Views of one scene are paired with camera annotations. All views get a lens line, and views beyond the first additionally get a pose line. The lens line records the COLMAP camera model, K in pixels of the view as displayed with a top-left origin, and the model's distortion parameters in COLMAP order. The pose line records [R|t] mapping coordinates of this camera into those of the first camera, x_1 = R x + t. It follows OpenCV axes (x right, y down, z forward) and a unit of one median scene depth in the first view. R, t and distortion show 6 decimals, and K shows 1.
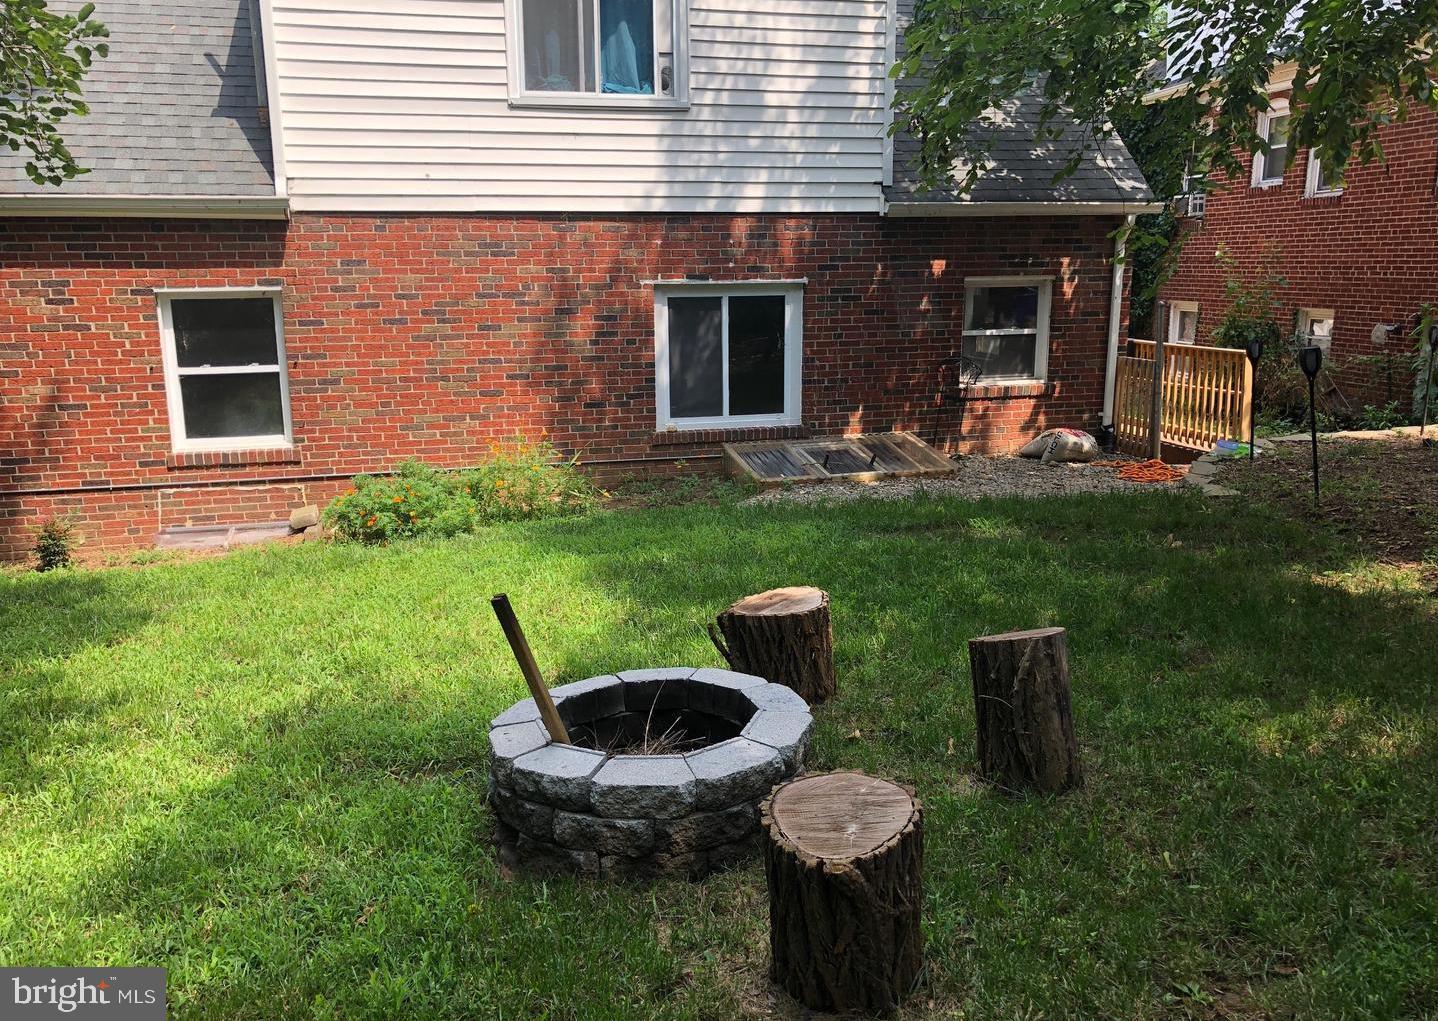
lens RADIAL K [[1182.6, 0, 719.8], [0, 1182.6, 556.8], [0, 0, 1]] dist [0.054809, -0.140132]
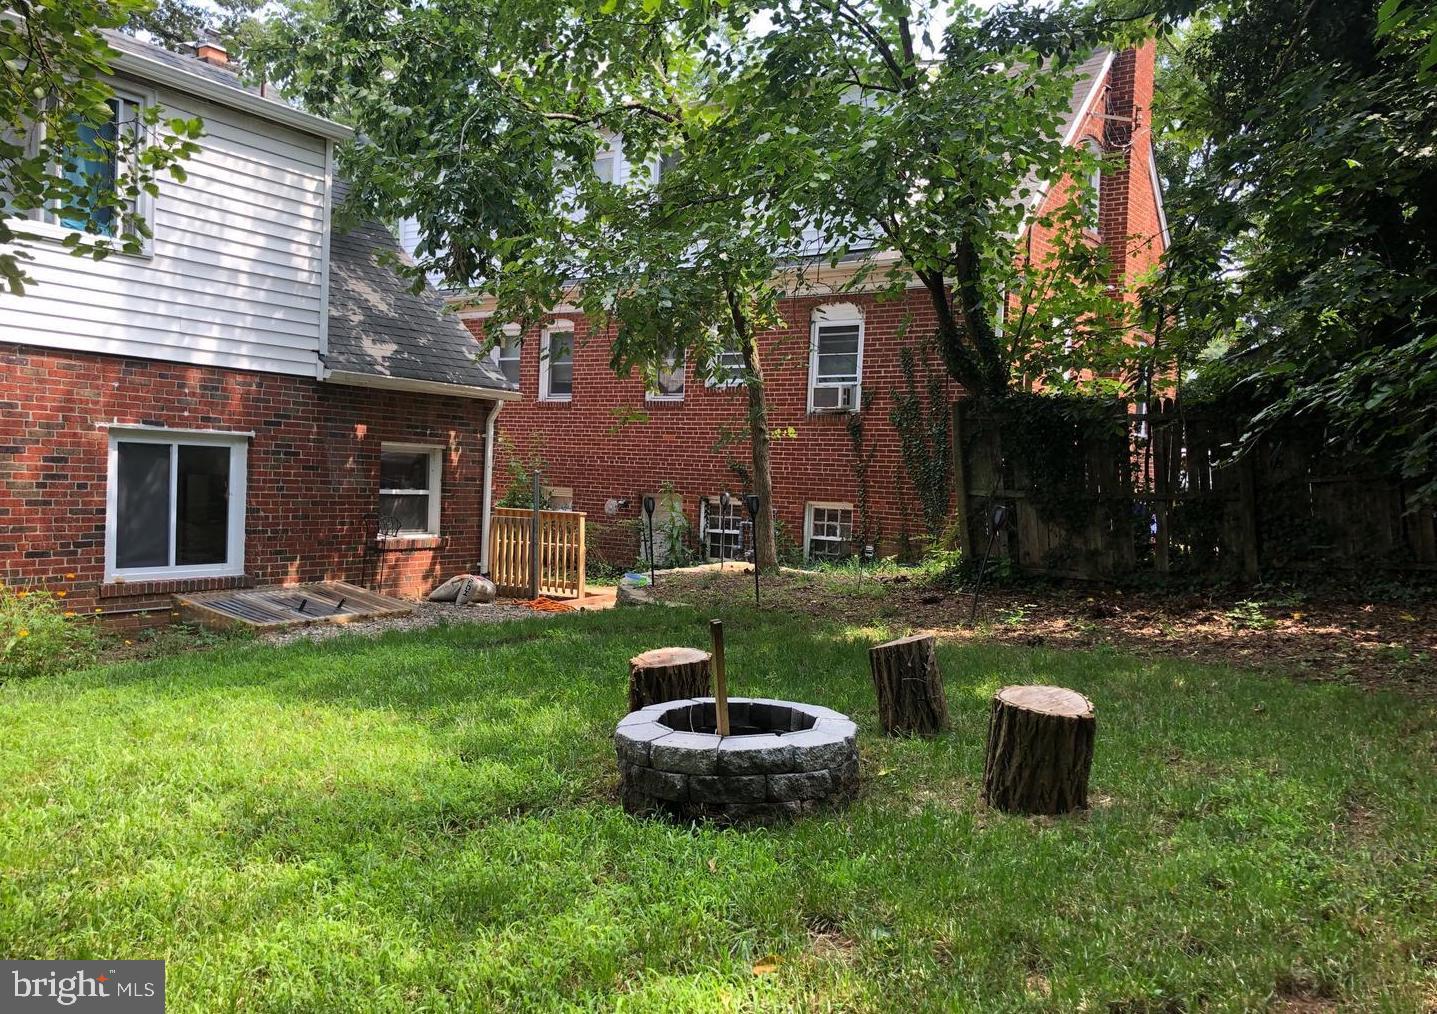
lens RADIAL K [[1181.8, 0, 719.3], [0, 1181.8, 553.3], [0, 0, 1]] dist [0.054809, -0.140132]
pose [[0.717958, -0.005573, 0.696064, -0.350243], [0.119979, 0.985993, -0.115858, 0.035562], [-0.685668, 0.166695, 0.708570, 0.012866]]
